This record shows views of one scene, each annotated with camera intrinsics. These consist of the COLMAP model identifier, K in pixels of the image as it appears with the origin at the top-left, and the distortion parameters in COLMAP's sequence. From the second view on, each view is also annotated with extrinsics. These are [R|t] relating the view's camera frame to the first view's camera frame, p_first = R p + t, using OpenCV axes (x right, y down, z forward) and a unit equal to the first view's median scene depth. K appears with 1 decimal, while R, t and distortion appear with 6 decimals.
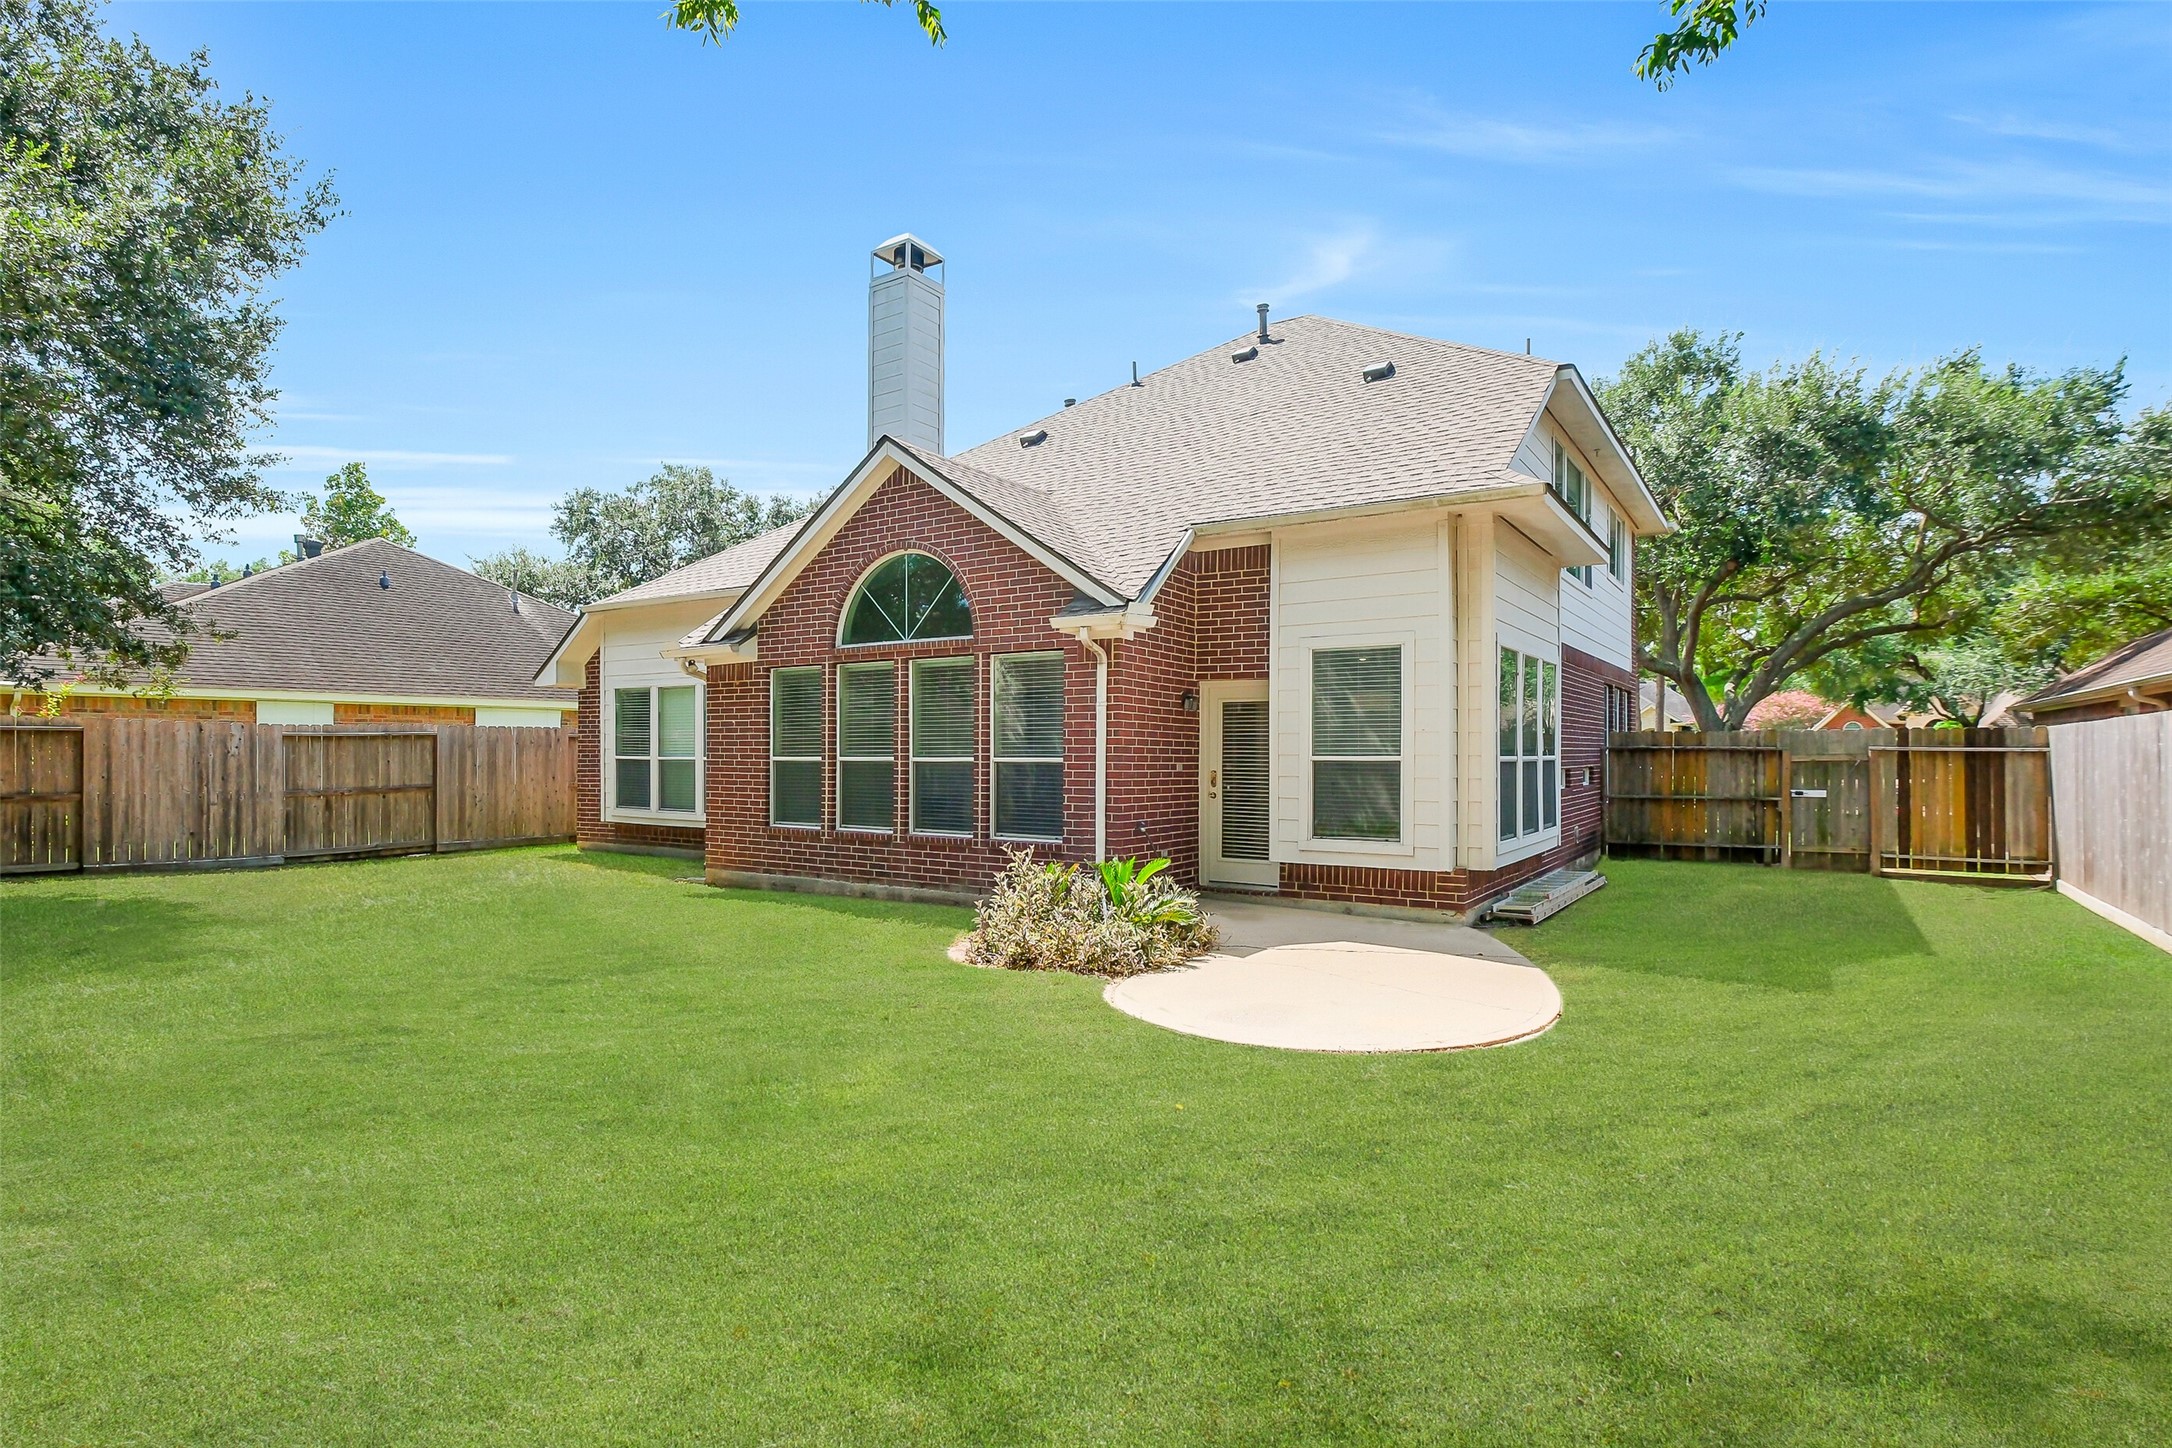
lens RADIAL K [[1081.6, 0, 1084.1], [0, 1081.6, 730.2], [0, 0, 1]] dist [0.001374, -0.000081]
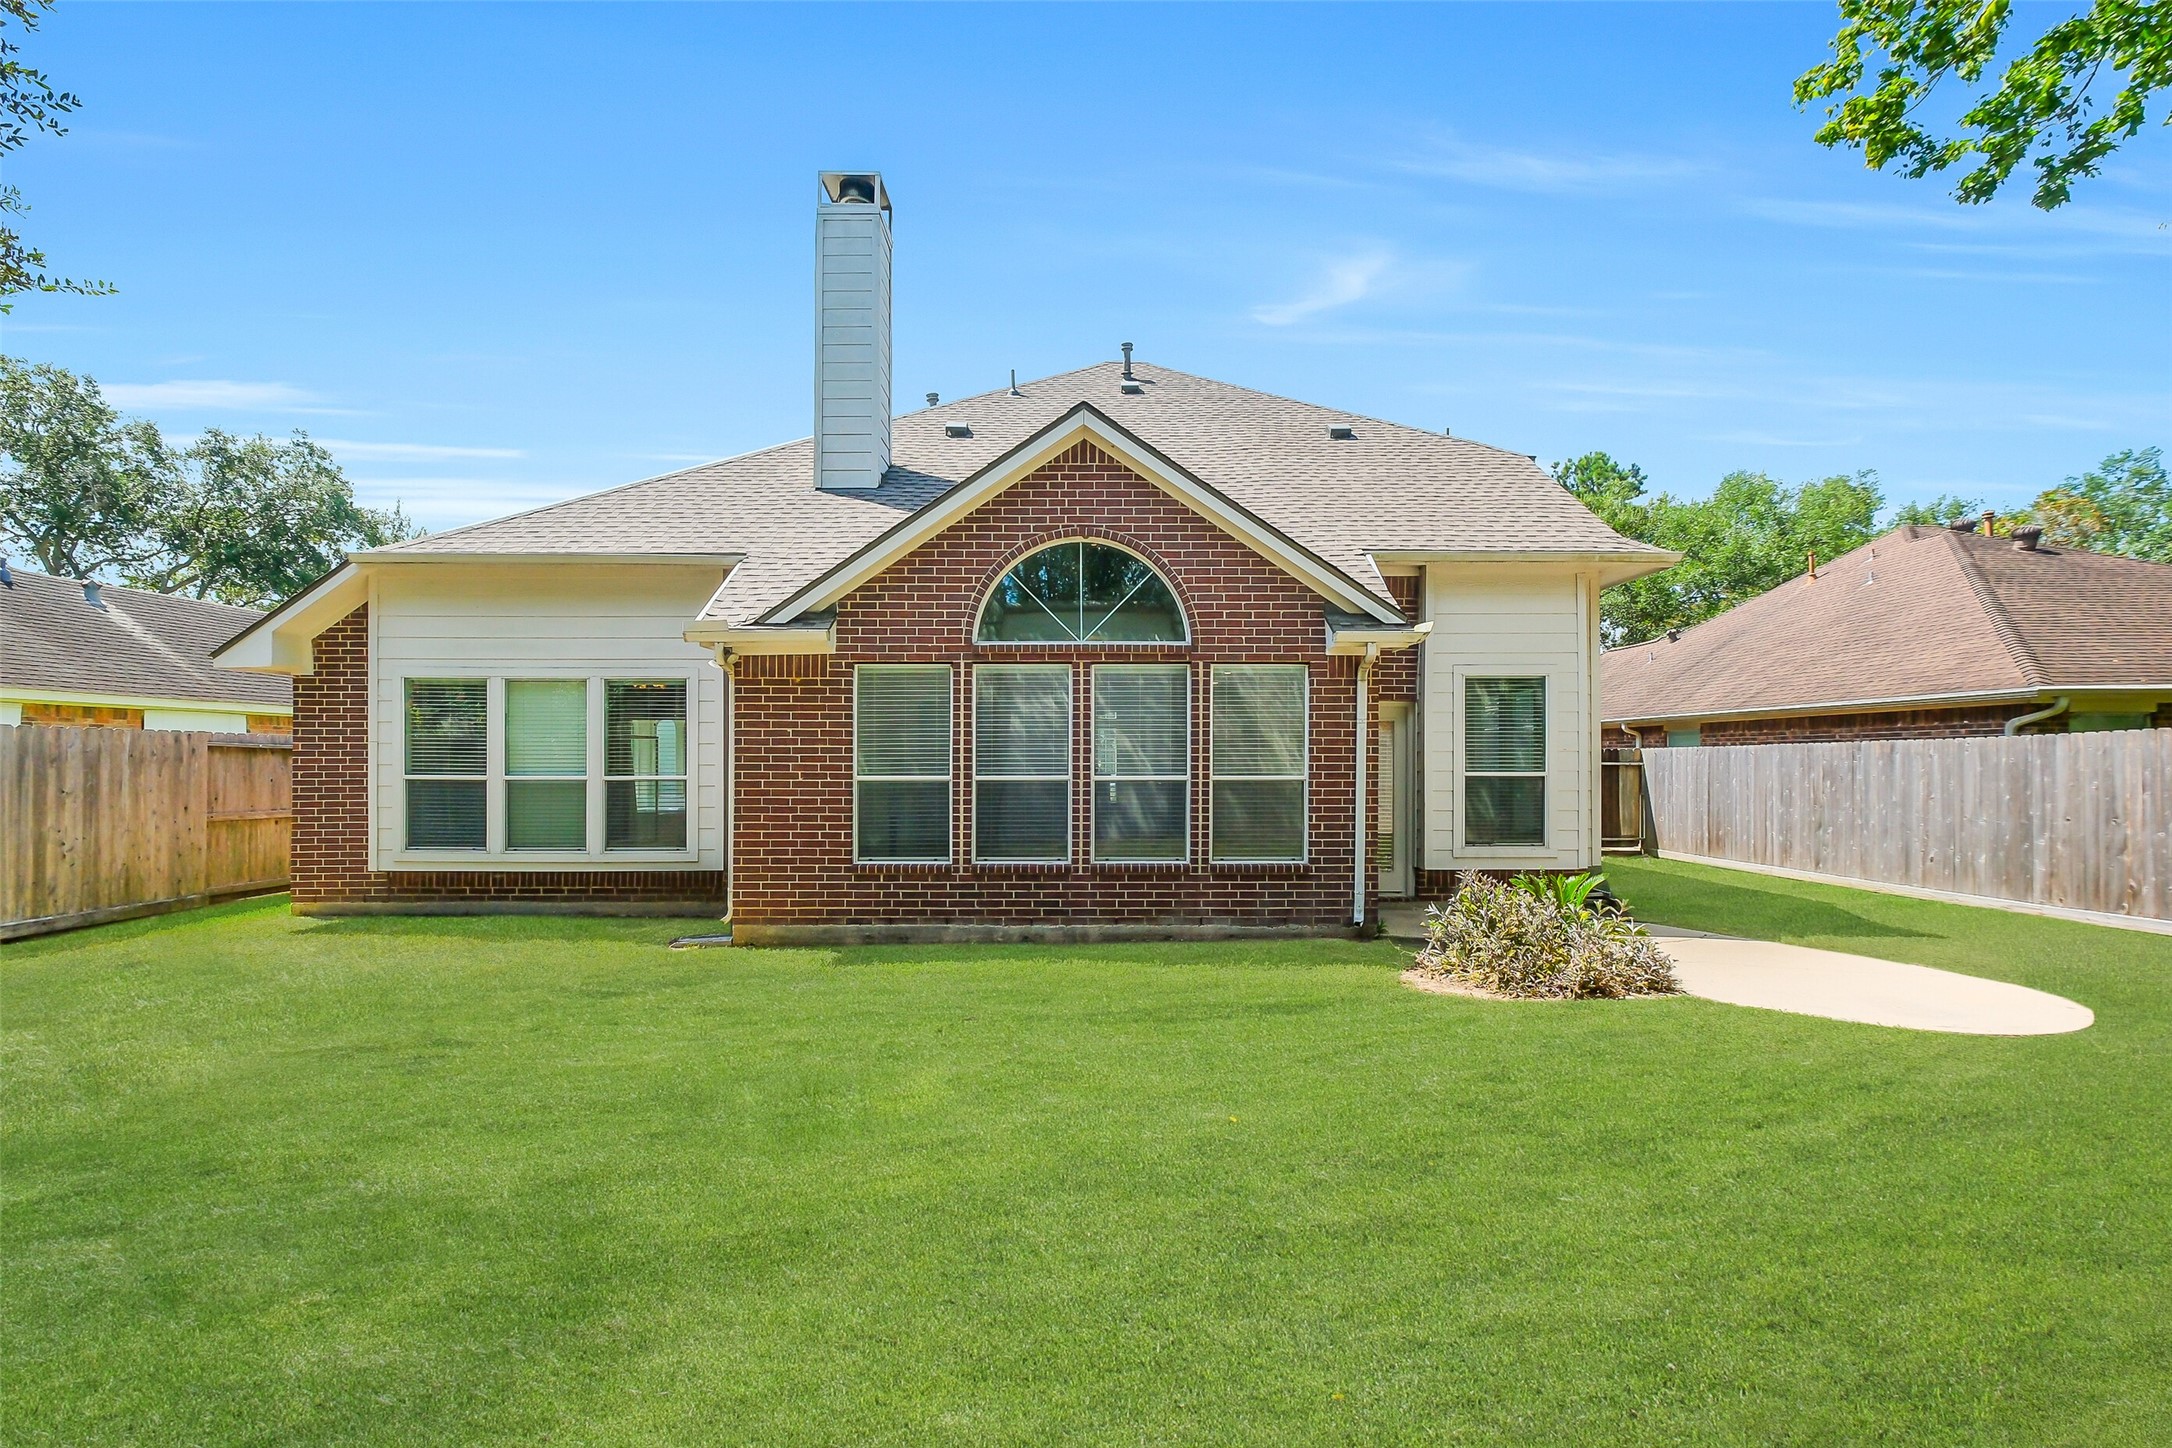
lens RADIAL K [[977.0, 0, 1083.4], [0, 977.0, 744.3], [0, 0, 1]] dist [-0.003373, 0.001180]
pose [[0.829691, 0.009643, 0.558140, -0.544561], [-0.010777, 0.999941, -0.001257, 0.000595], [-0.558119, -0.004972, 0.829746, 0.313386]]
